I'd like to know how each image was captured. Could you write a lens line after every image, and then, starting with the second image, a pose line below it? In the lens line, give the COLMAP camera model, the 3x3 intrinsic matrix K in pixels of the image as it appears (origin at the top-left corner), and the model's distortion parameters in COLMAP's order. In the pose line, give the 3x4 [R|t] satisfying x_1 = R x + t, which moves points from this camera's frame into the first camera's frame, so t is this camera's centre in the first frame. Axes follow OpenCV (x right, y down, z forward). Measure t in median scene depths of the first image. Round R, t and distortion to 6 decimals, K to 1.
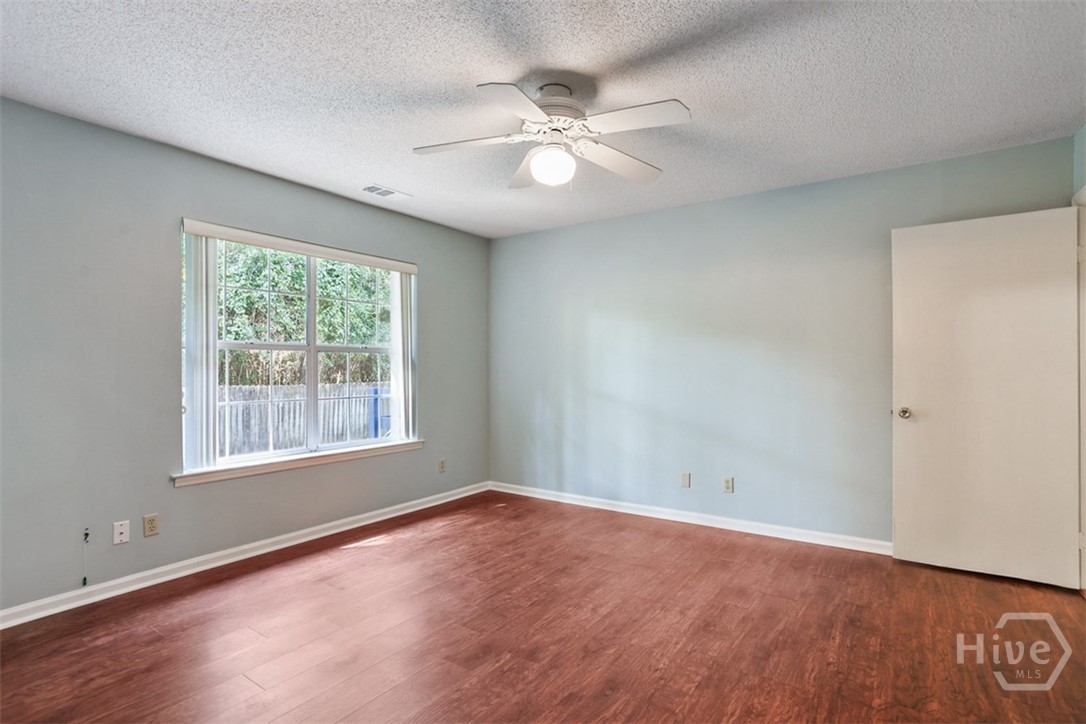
lens RADIAL K [[540.1, 0, 517.6], [0, 540.1, 370.3], [0, 0, 1]] dist [-0.024651, 0.006072]
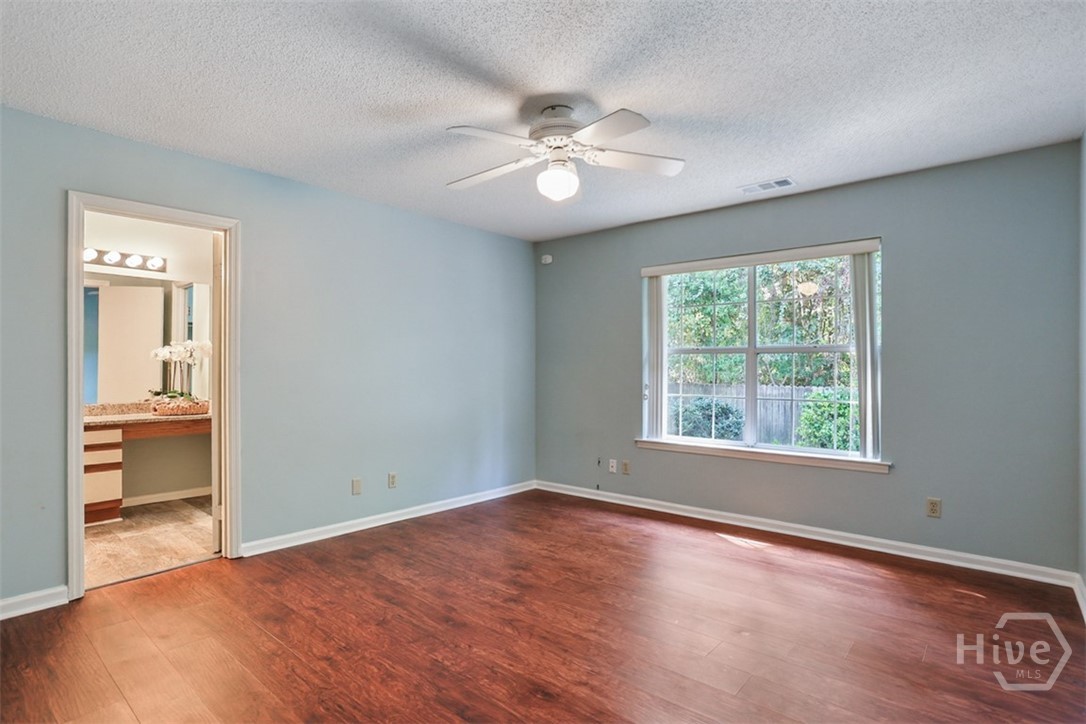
lens RADIAL K [[540.1, 0, 541.2], [0, 540.1, 368.4], [0, 0, 1]] dist [-0.024651, 0.006072]
pose [[-0.086252, -0.001971, -0.996271, 1.038457], [-0.000035, 0.999998, -0.001975, -0.006675], [0.996273, -0.000136, -0.086252, 0.957191]]
